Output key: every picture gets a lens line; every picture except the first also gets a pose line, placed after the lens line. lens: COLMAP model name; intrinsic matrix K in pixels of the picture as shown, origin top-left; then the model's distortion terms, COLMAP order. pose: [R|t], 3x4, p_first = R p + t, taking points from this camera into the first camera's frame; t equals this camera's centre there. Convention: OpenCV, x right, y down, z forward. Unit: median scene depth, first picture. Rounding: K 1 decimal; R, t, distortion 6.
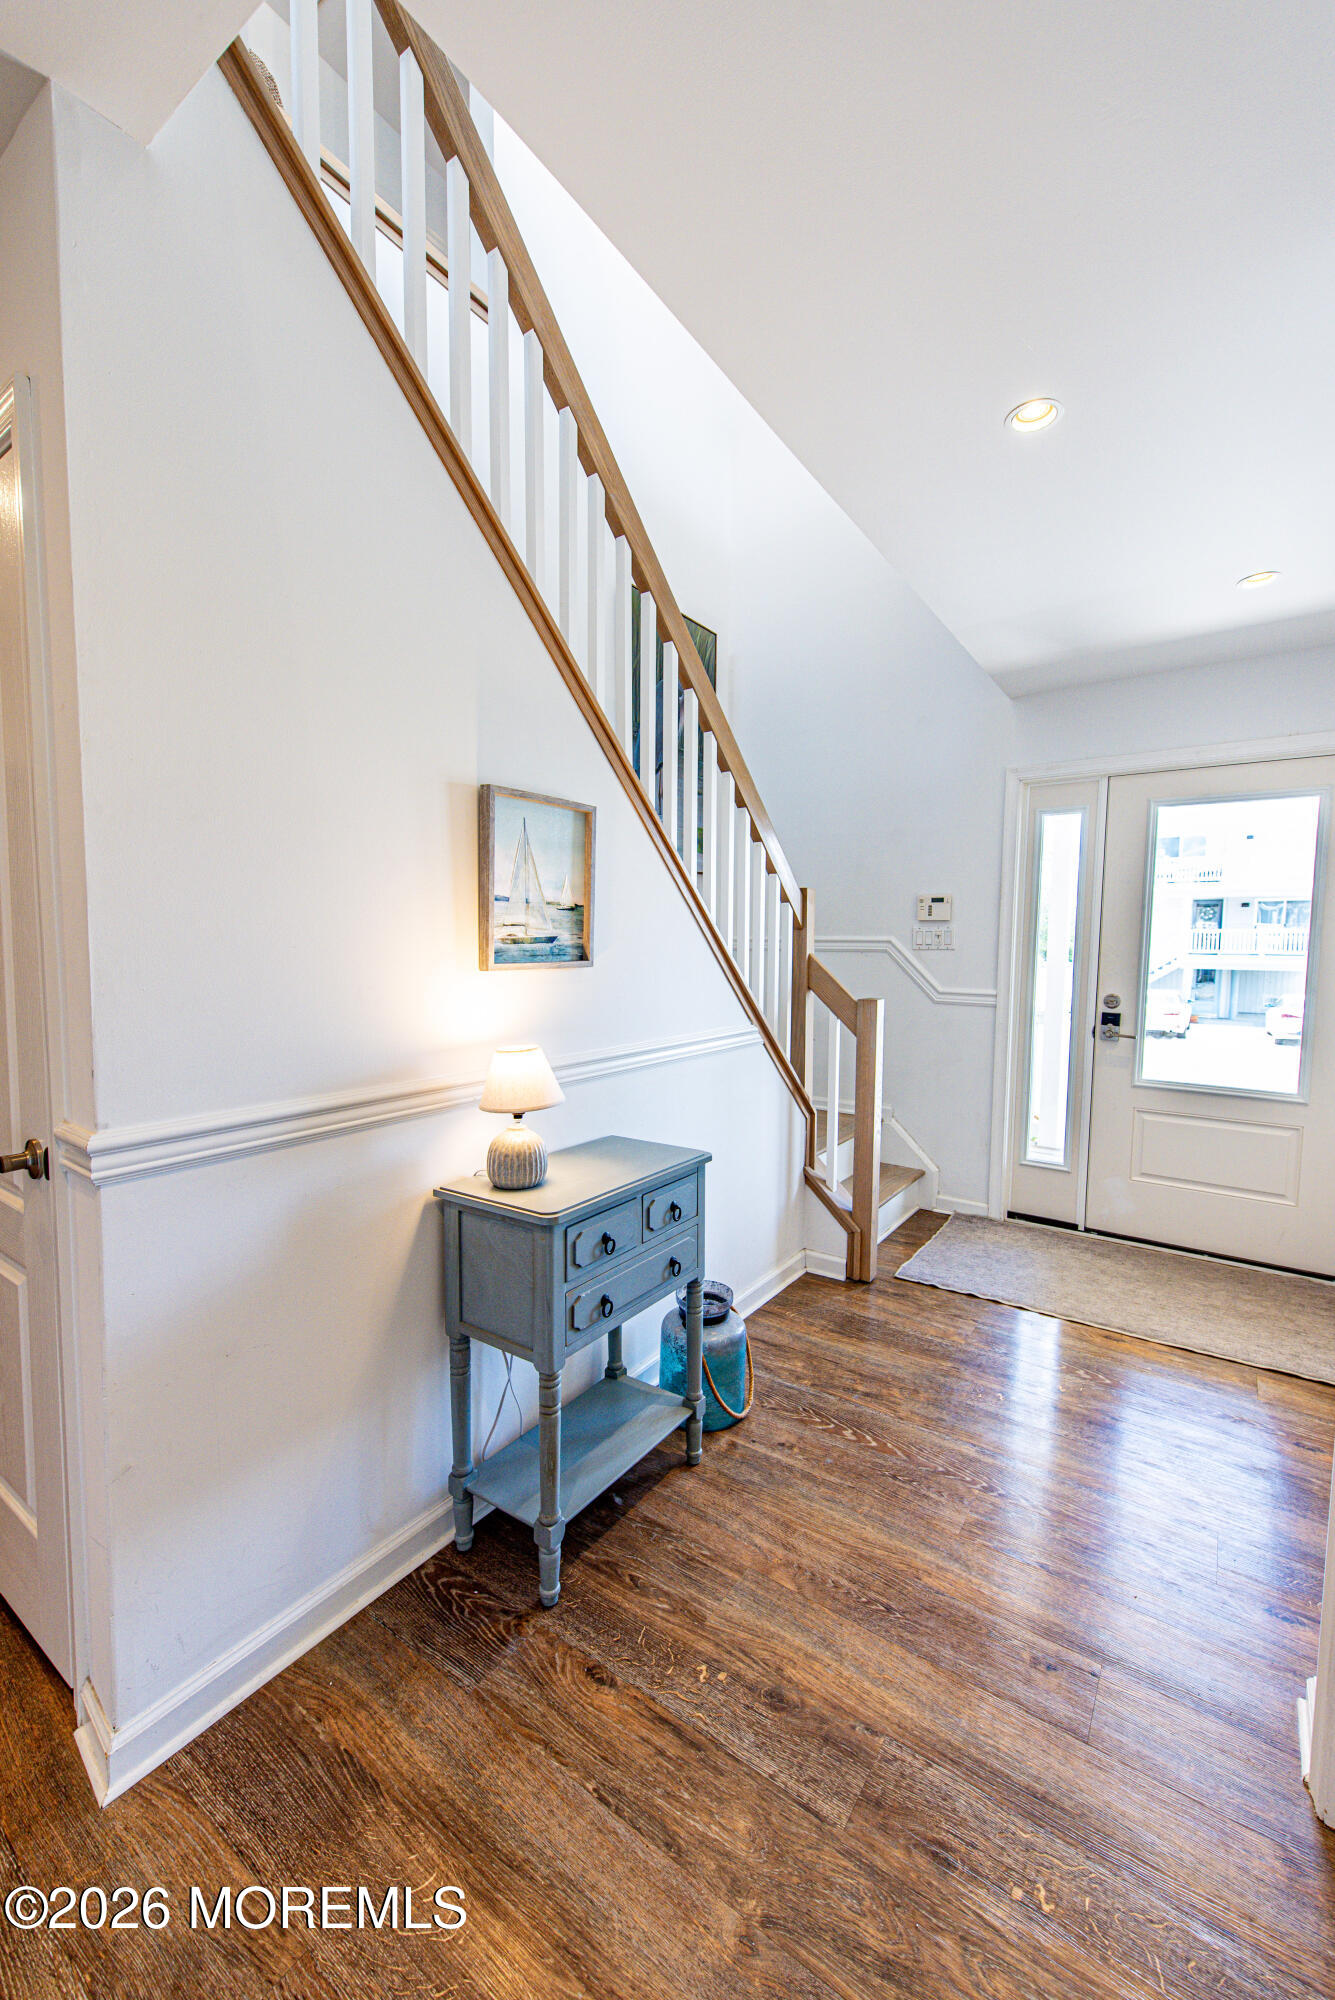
lens RADIAL K [[823.6, 0, 671.4], [0, 823.6, 1000.3], [0, 0, 1]] dist [0.003394, -0.000456]
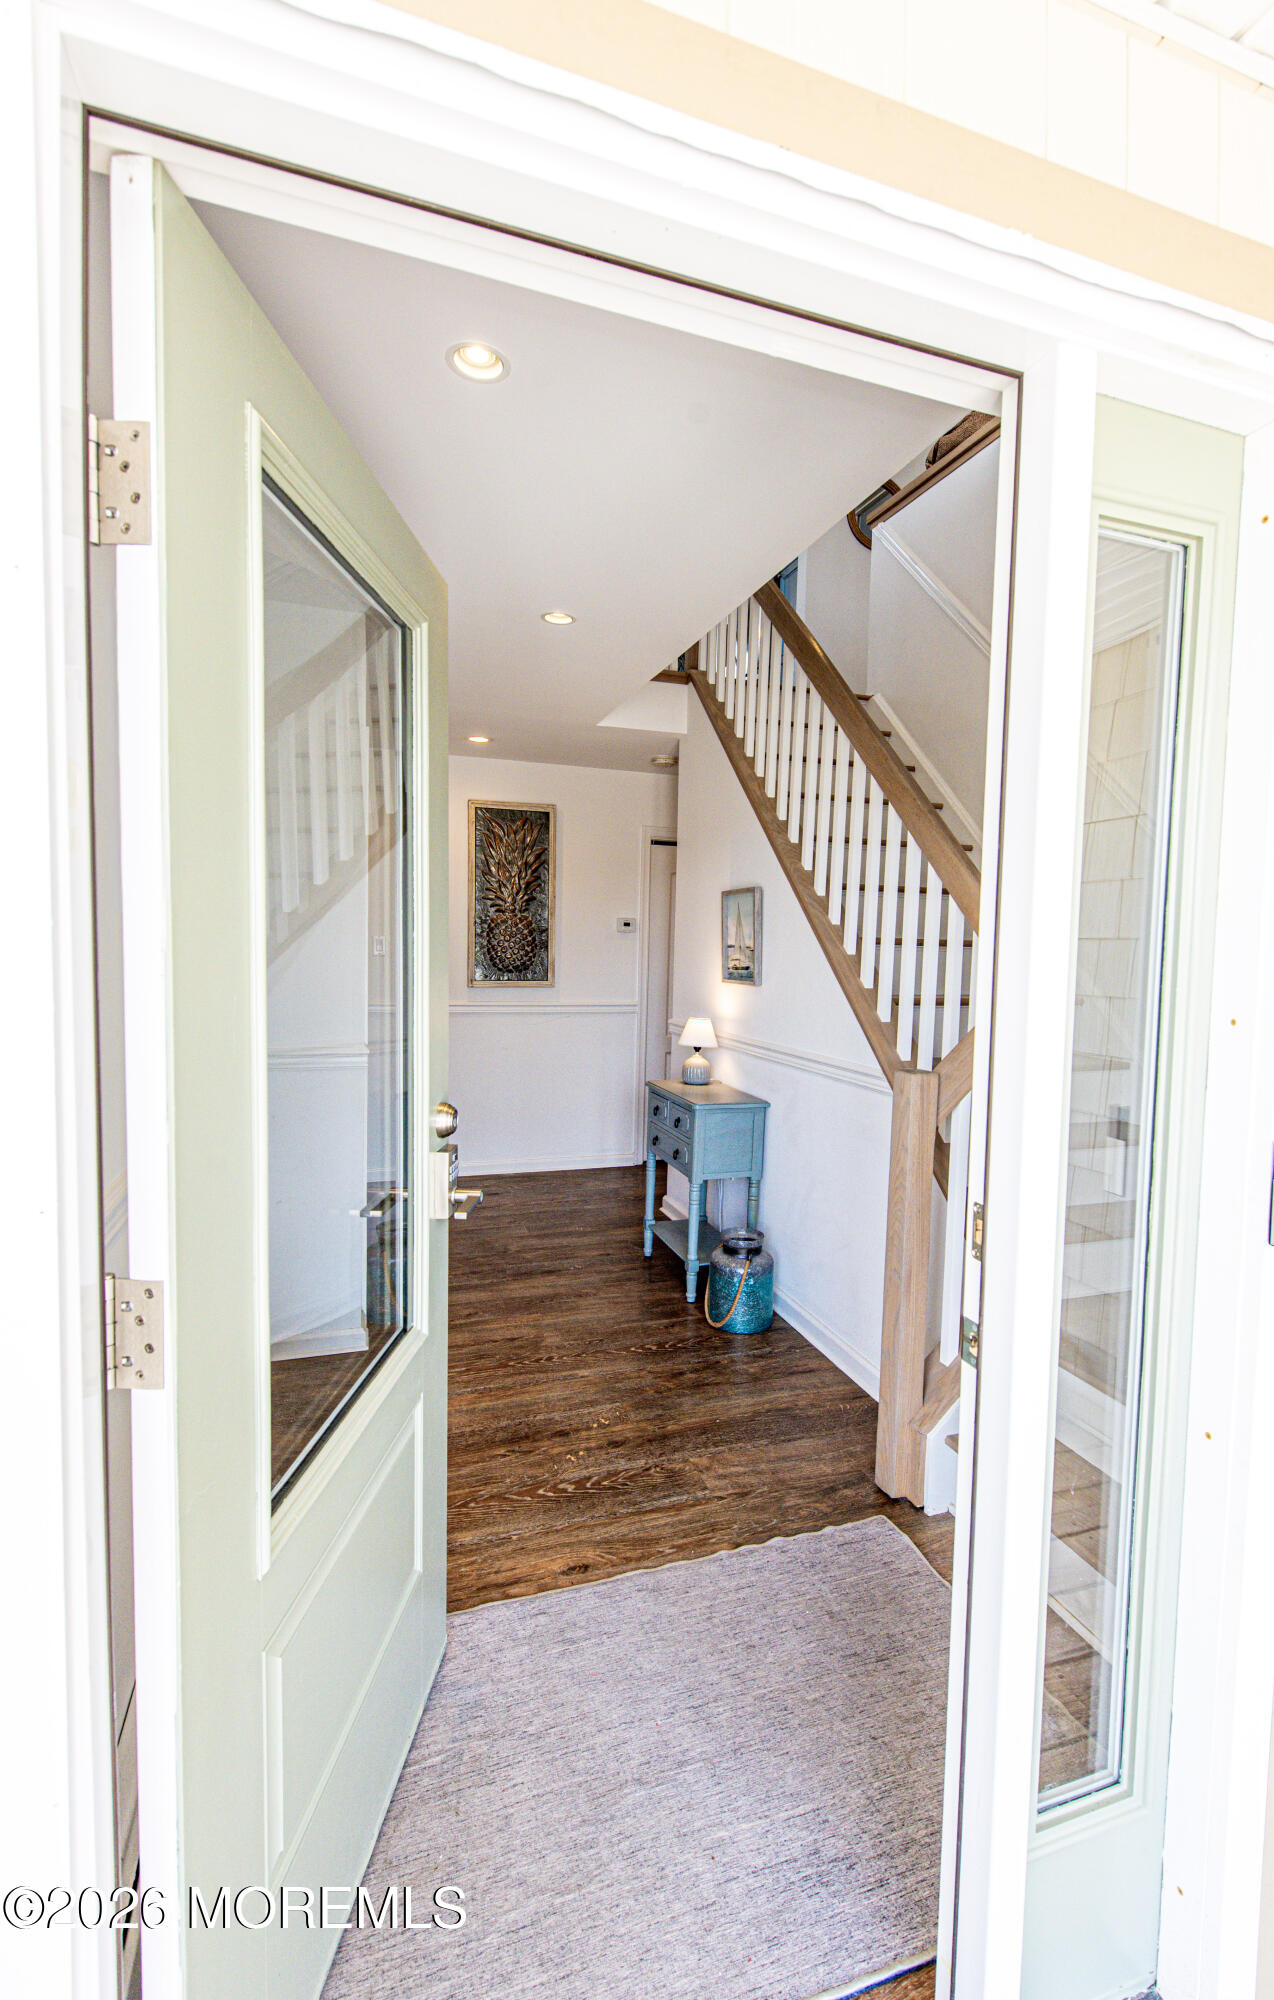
lens RADIAL K [[877.1, 0, 644.1], [0, 877.1, 999.6], [0, 0, 1]] dist [0.000714, 0.000021]
pose [[-0.600602, 0.034980, -0.798782, 1.440179], [-0.087358, 0.990191, 0.109046, -0.189164], [0.794761, 0.135273, -0.591655, 1.901017]]
